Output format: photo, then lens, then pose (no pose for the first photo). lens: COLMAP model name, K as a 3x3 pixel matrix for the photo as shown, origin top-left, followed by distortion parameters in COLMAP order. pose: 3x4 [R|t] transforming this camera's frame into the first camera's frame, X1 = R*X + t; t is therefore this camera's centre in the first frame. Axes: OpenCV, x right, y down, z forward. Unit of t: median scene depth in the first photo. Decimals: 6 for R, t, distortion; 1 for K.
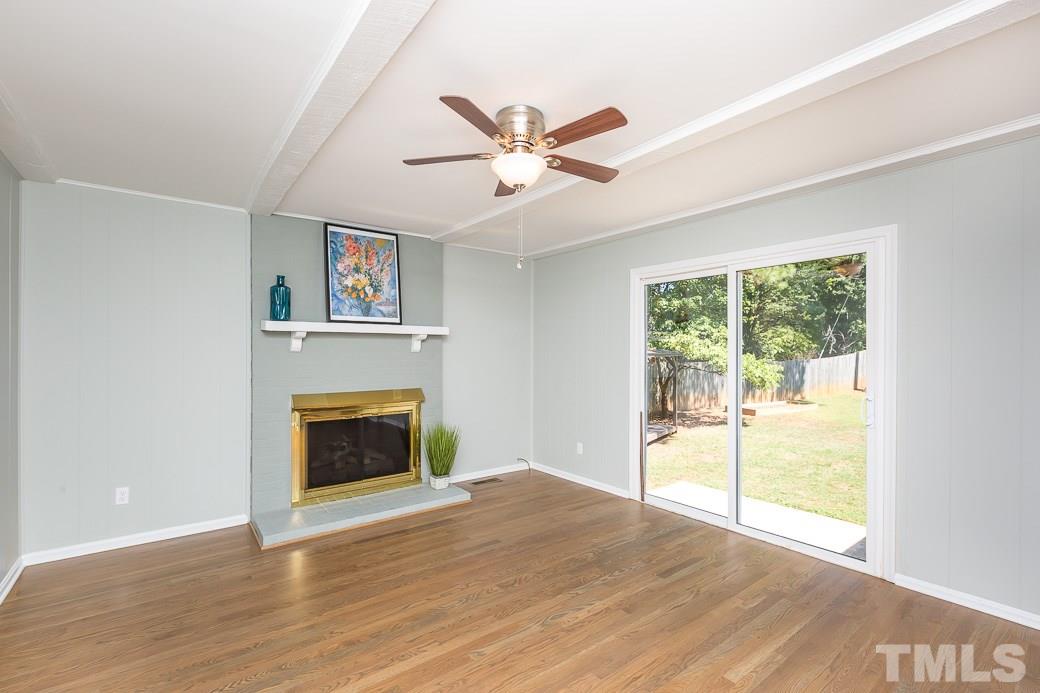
lens RADIAL K [[488.7, 0, 520.0], [0, 488.7, 346.5], [0, 0, 1]] dist [-0.000693, -0.000215]
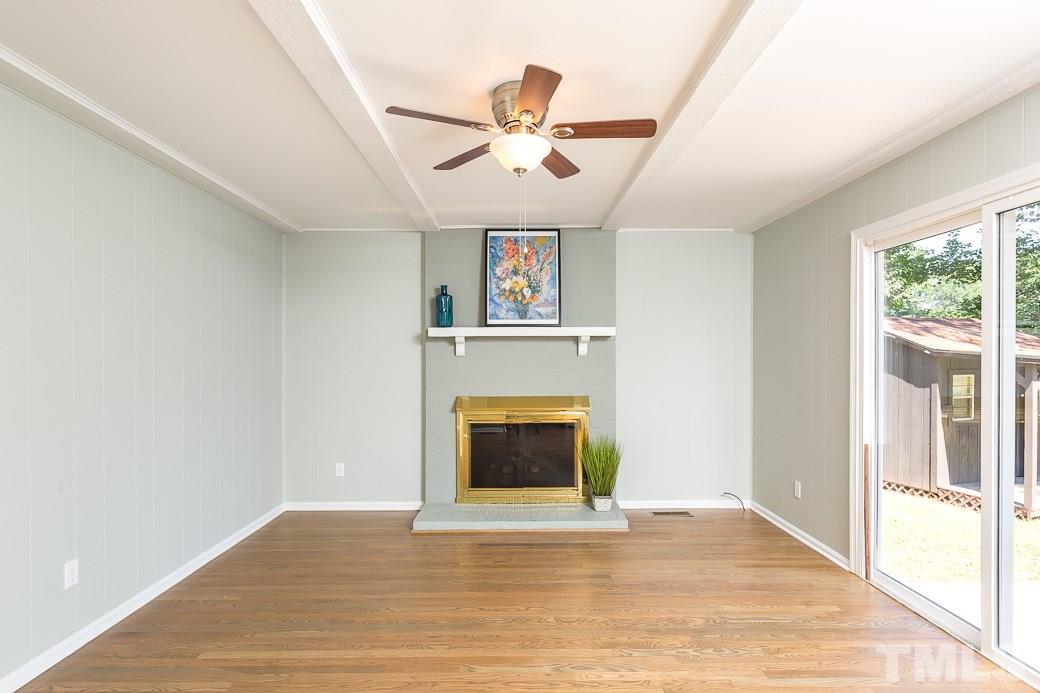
lens RADIAL K [[576.2, 0, 517.6], [0, 576.2, 354.0], [0, 0, 1]] dist [-0.005083, -0.003418]
pose [[0.778215, -0.006209, -0.627968, 0.398814], [0.009340, 0.999955, 0.001689, 0.005454], [0.627929, -0.007180, 0.778238, 0.105024]]
